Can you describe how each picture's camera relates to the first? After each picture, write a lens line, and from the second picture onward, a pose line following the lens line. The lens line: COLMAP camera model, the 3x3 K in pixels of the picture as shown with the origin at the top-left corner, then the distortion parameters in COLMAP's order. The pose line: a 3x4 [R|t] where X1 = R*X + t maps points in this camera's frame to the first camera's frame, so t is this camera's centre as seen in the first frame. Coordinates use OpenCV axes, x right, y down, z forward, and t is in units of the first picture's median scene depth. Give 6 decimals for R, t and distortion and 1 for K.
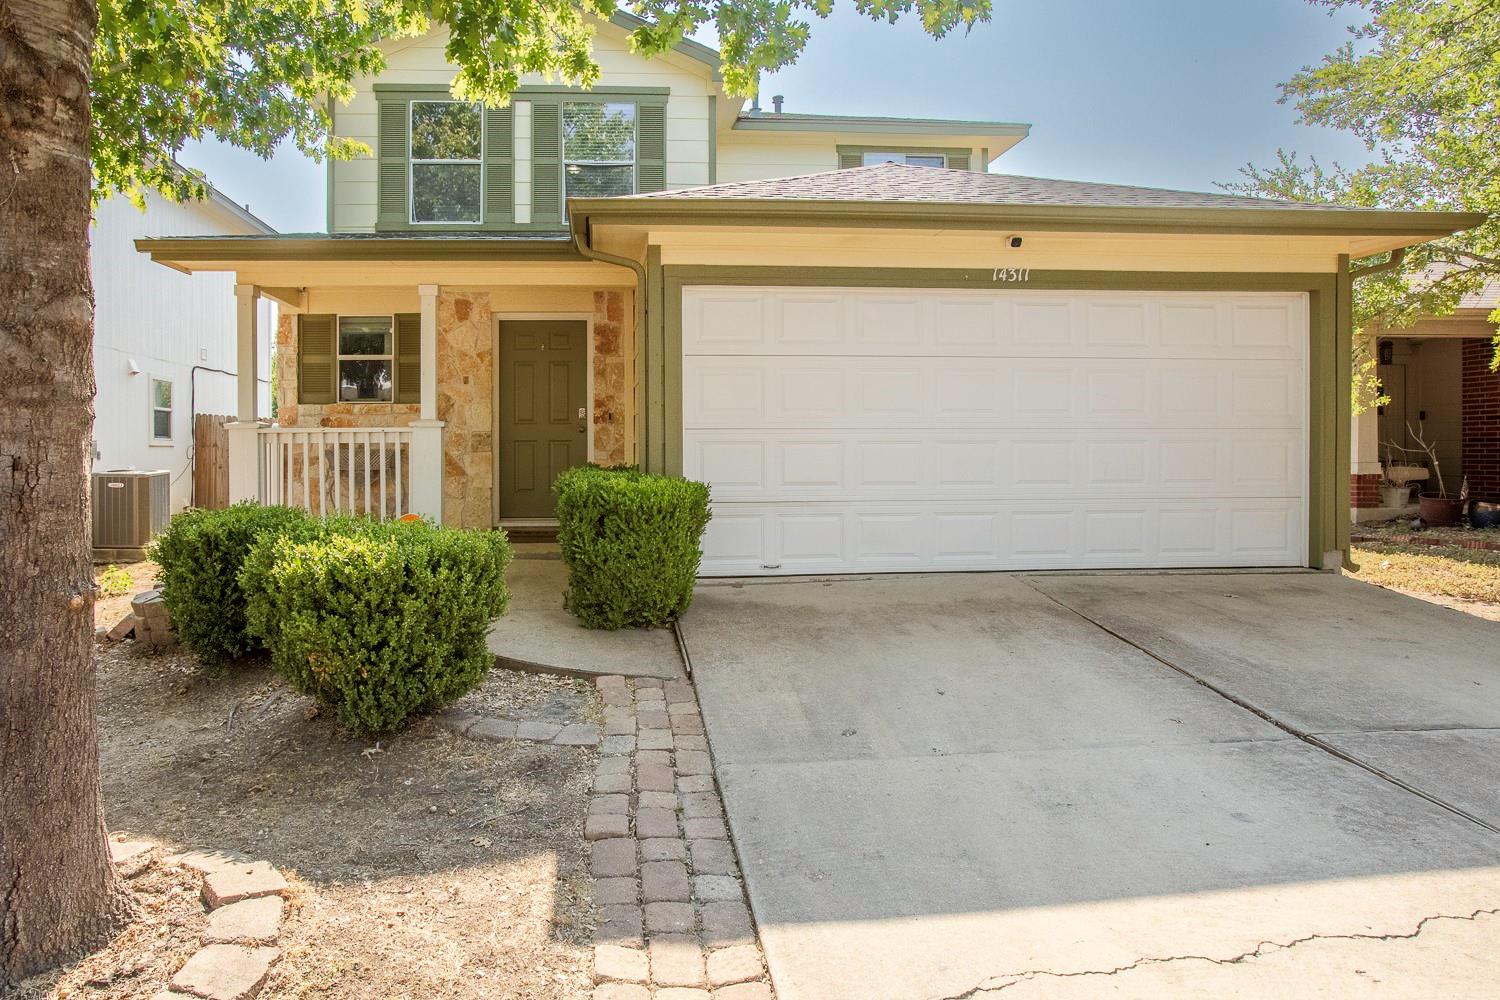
lens RADIAL K [[868.6, 0, 701.3], [0, 868.6, 425.0], [0, 0, 1]] dist [-0.026853, 0.000075]
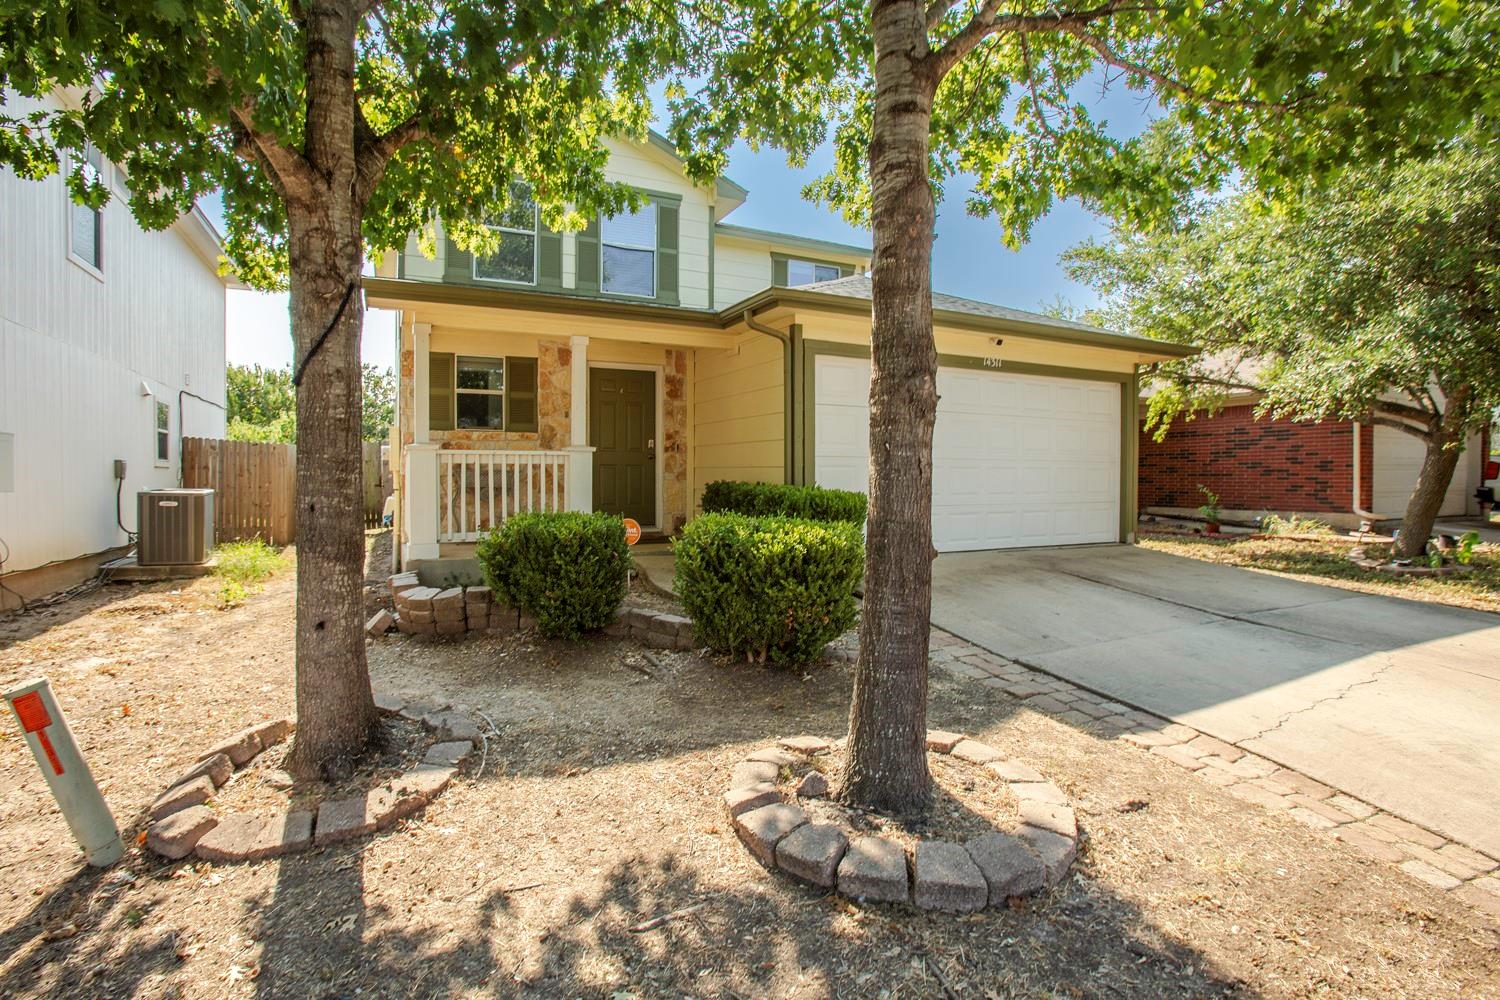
lens RADIAL K [[692.4, 0, 761.7], [0, 692.4, 462.9], [0, 0, 1]] dist [-0.051087, 0.012877]
pose [[0.924911, 0.012545, 0.379977, -0.570090], [-0.014096, 0.999900, 0.001300, 0.017383], [-0.379923, -0.006559, 0.924995, -0.009956]]
